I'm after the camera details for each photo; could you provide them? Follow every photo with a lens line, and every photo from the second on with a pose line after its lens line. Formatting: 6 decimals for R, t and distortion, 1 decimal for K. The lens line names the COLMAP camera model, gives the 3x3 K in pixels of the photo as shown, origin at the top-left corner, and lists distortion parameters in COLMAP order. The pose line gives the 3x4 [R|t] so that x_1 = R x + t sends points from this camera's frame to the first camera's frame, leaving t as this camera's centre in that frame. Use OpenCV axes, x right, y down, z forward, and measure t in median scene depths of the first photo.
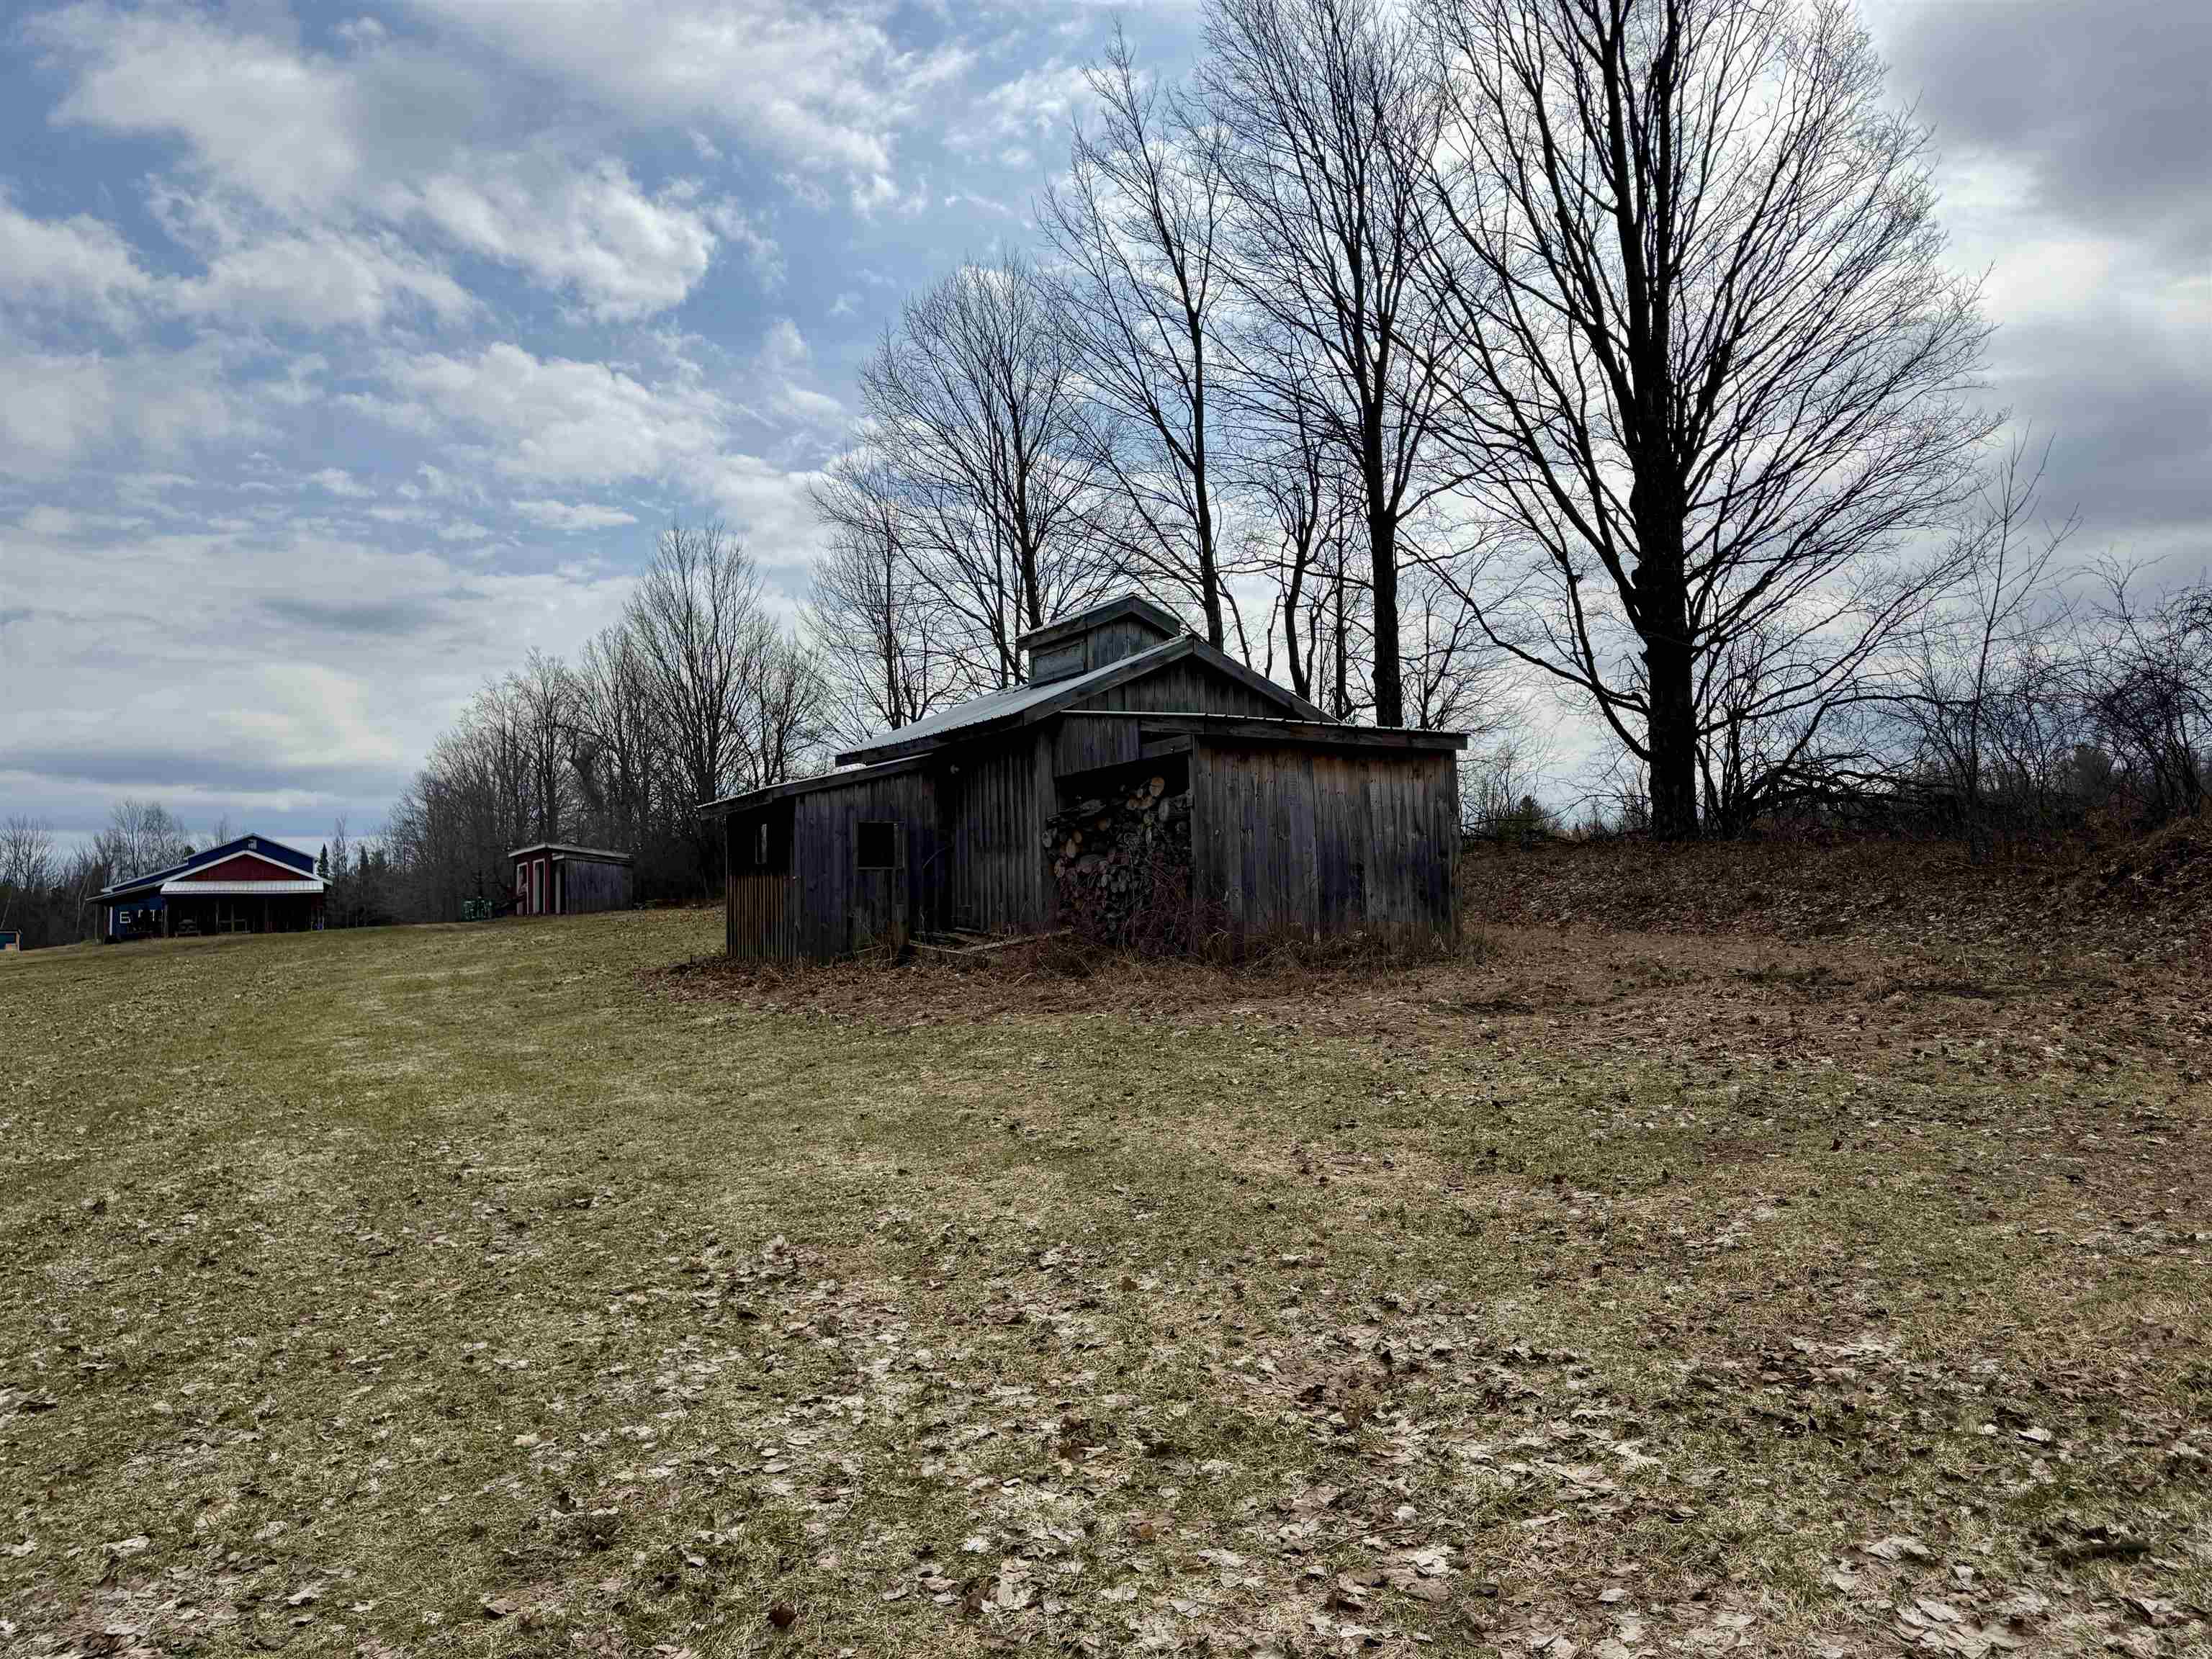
lens RADIAL K [[1582.2, 0, 1106.0], [0, 1582.2, 829.5], [0, 0, 1]] dist [0.038472, -0.006594]
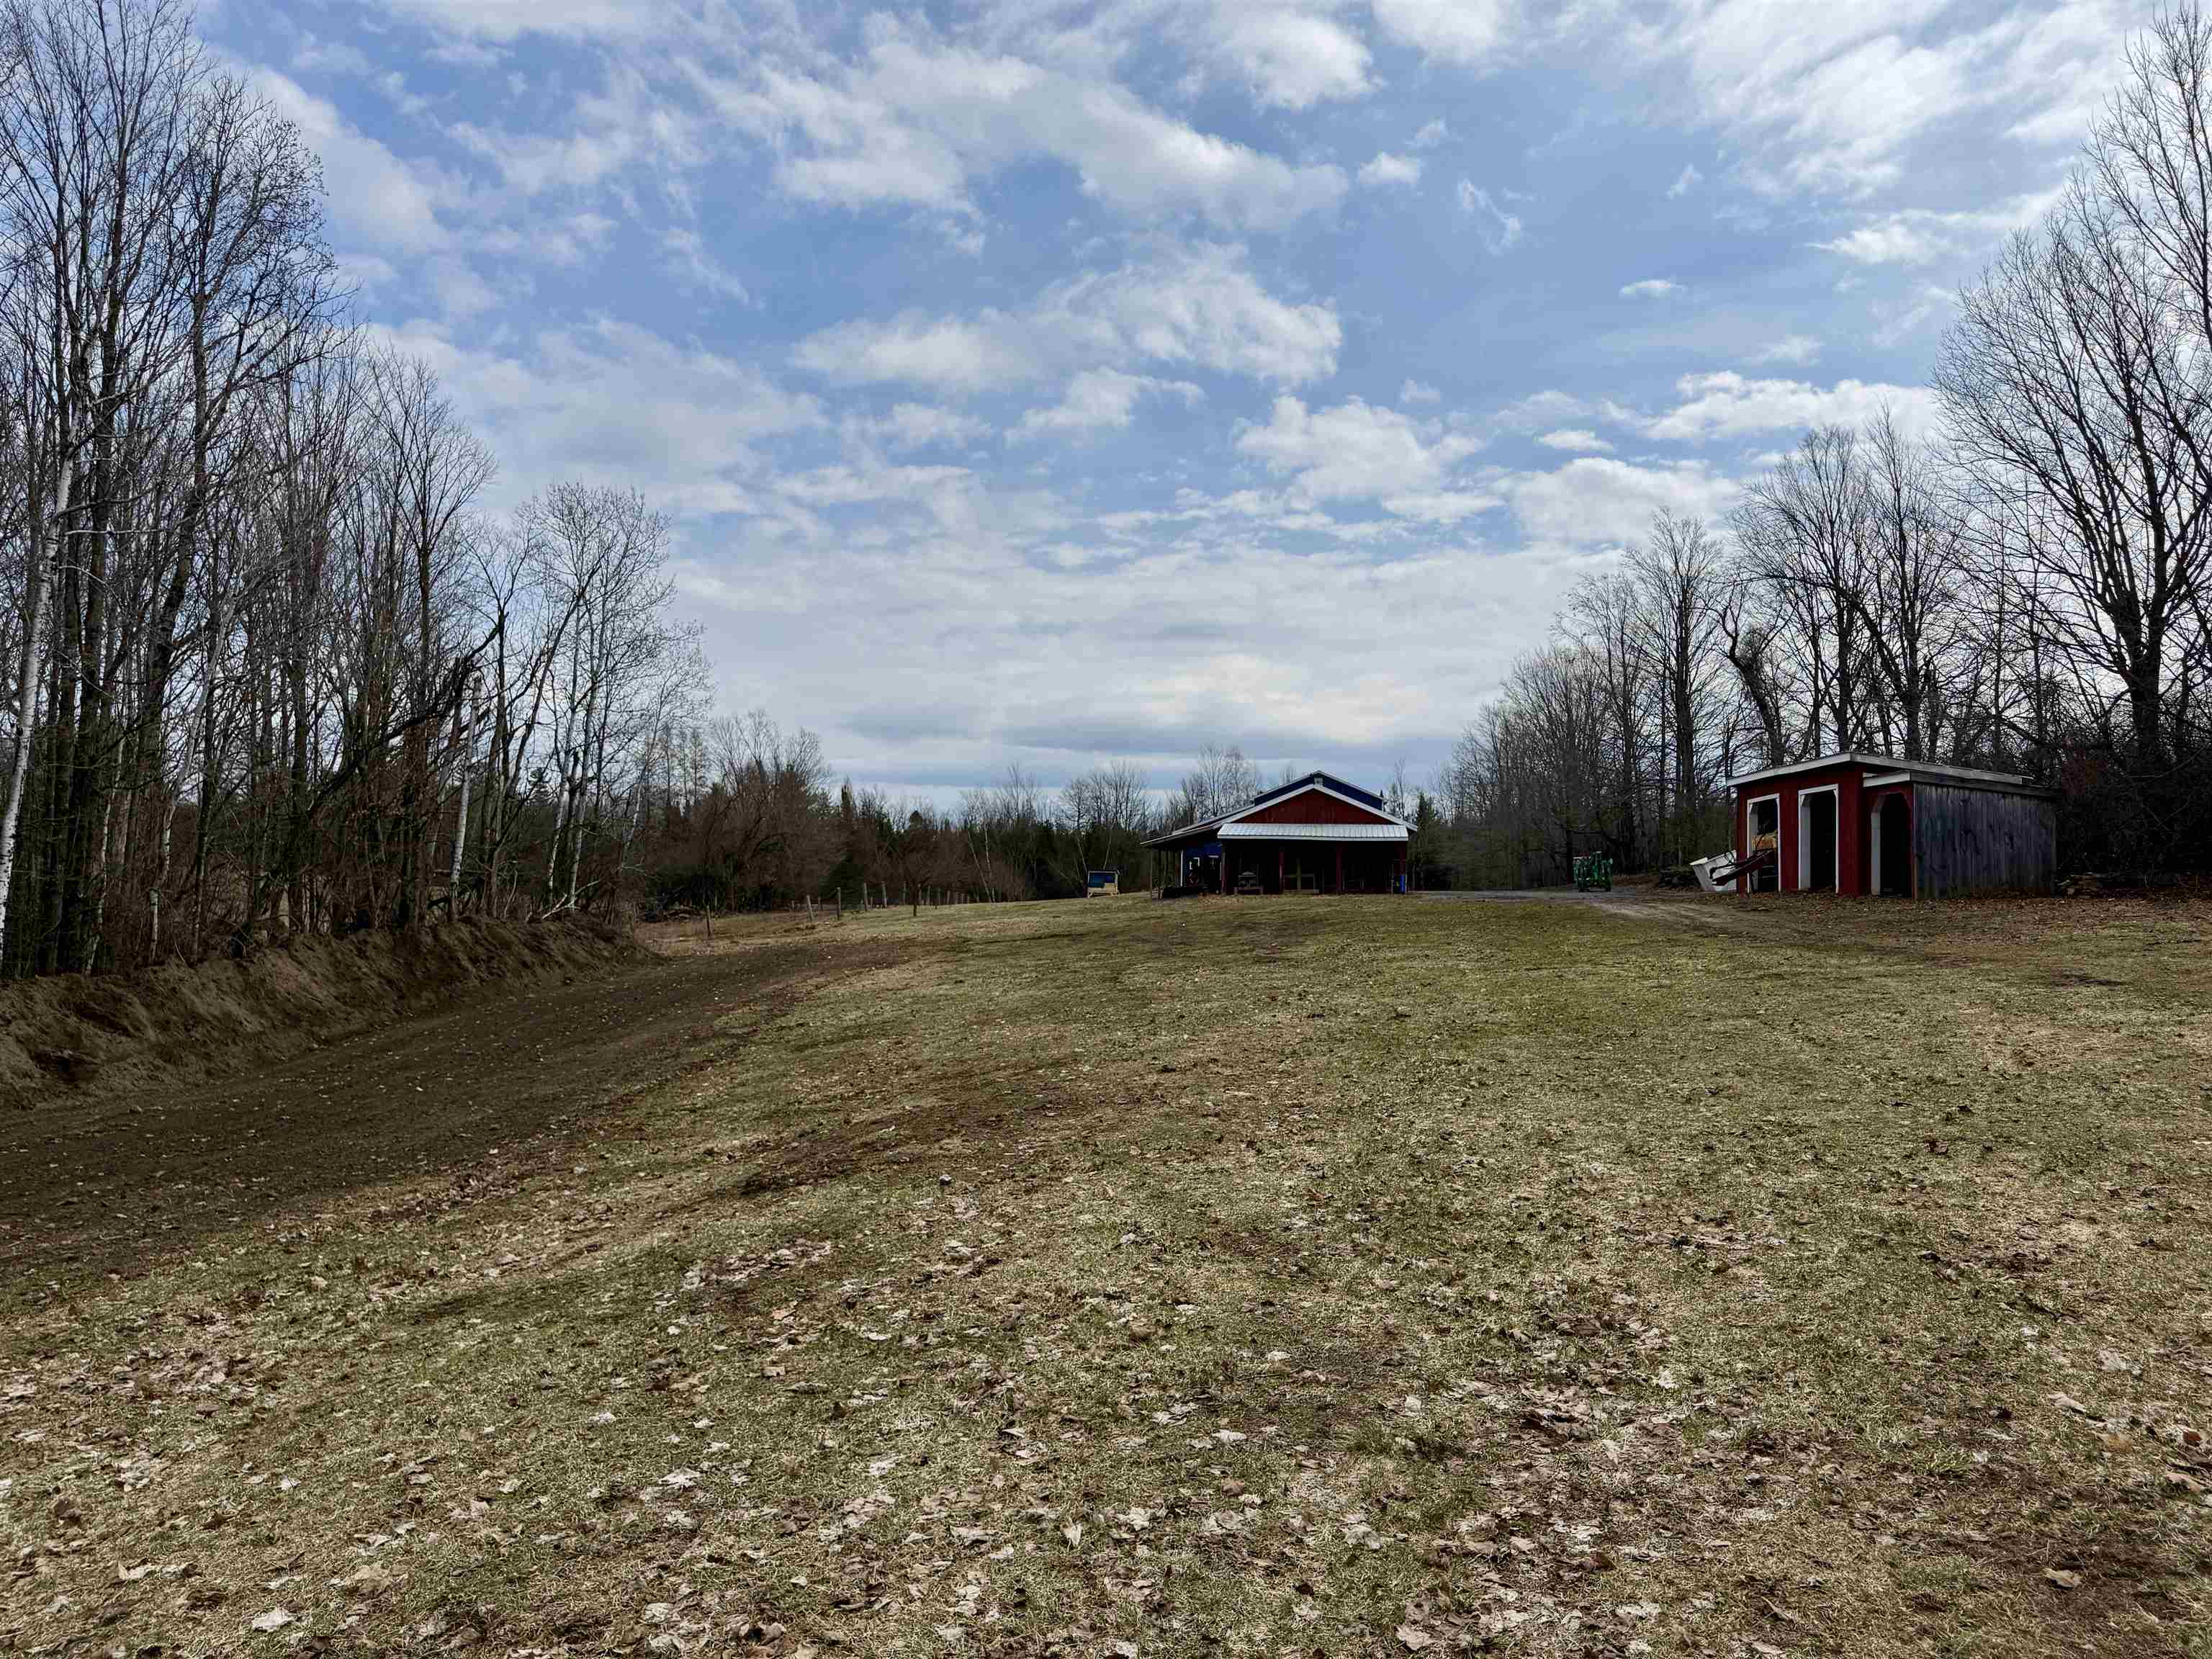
lens RADIAL K [[1582.2, 0, 1106.0], [0, 1582.2, 829.5], [0, 0, 1]] dist [0.038472, -0.006594]
pose [[0.812609, 0.015329, -0.582608, -0.159641], [0.002046, 0.999573, 0.029153, 0.011373], [0.582806, -0.024882, 0.812231, 0.295259]]
